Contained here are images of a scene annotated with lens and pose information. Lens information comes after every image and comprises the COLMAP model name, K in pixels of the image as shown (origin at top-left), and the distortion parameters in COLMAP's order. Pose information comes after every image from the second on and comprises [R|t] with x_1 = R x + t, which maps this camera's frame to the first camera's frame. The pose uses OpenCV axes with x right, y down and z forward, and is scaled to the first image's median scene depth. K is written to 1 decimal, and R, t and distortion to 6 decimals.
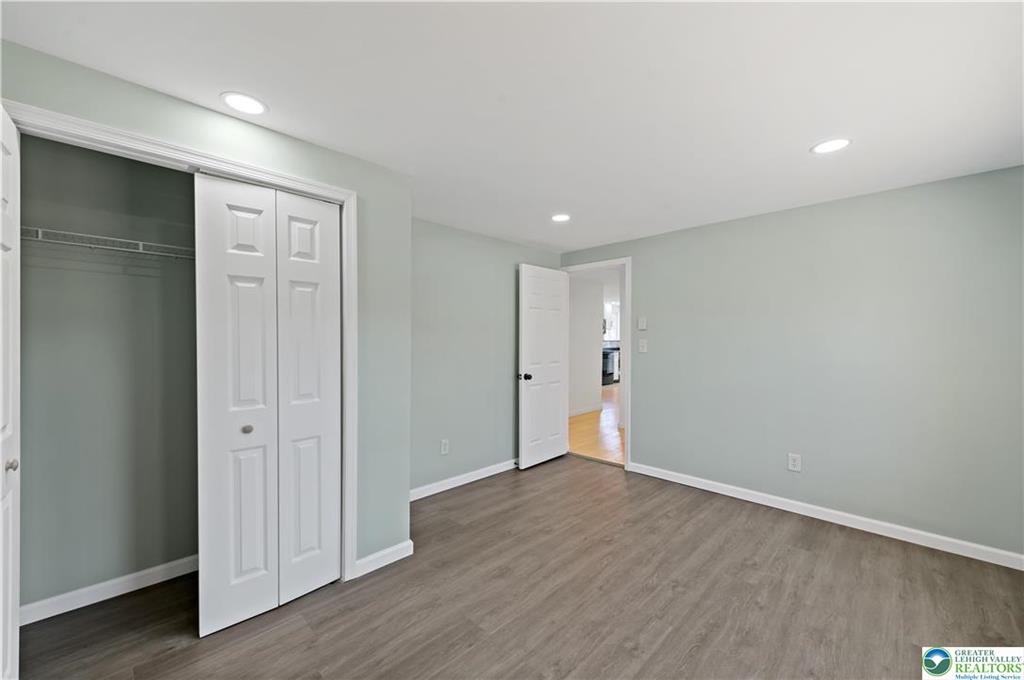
lens RADIAL K [[413.3, 0, 517.0], [0, 413.3, 337.2], [0, 0, 1]] dist [0.014693, -0.000139]
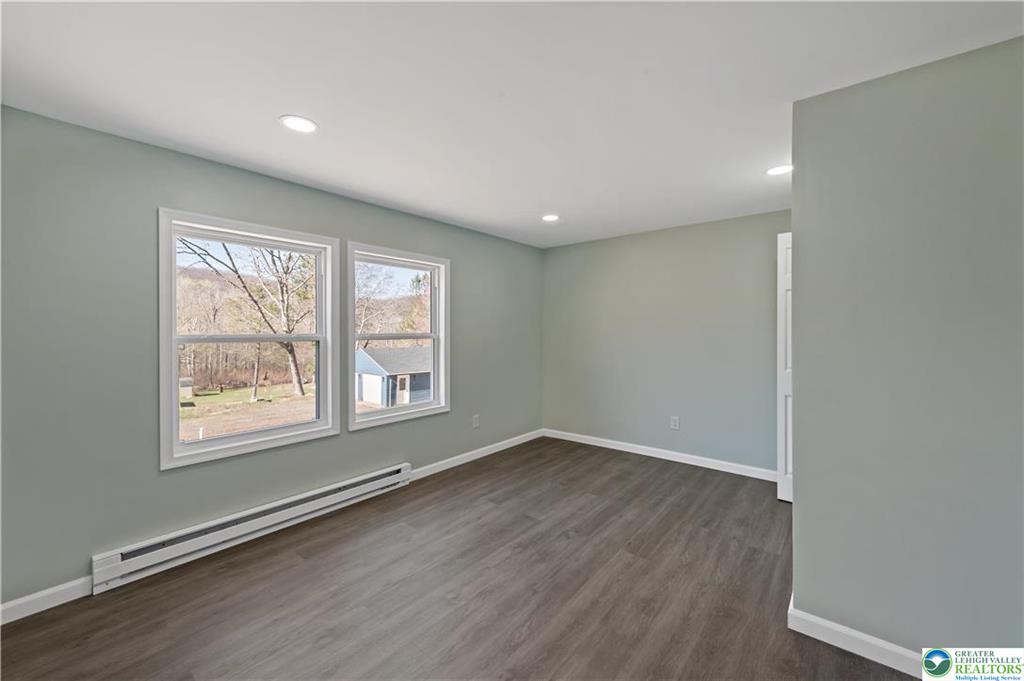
lens RADIAL K [[413.3, 0, 517.0], [0, 413.3, 337.7], [0, 0, 1]] dist [0.014693, -0.000139]
pose [[-0.995856, -0.000495, -0.090945, 0.339636], [-0.001777, 0.999900, 0.014018, 0.012613], [0.090928, 0.014121, -0.995757, 1.998388]]
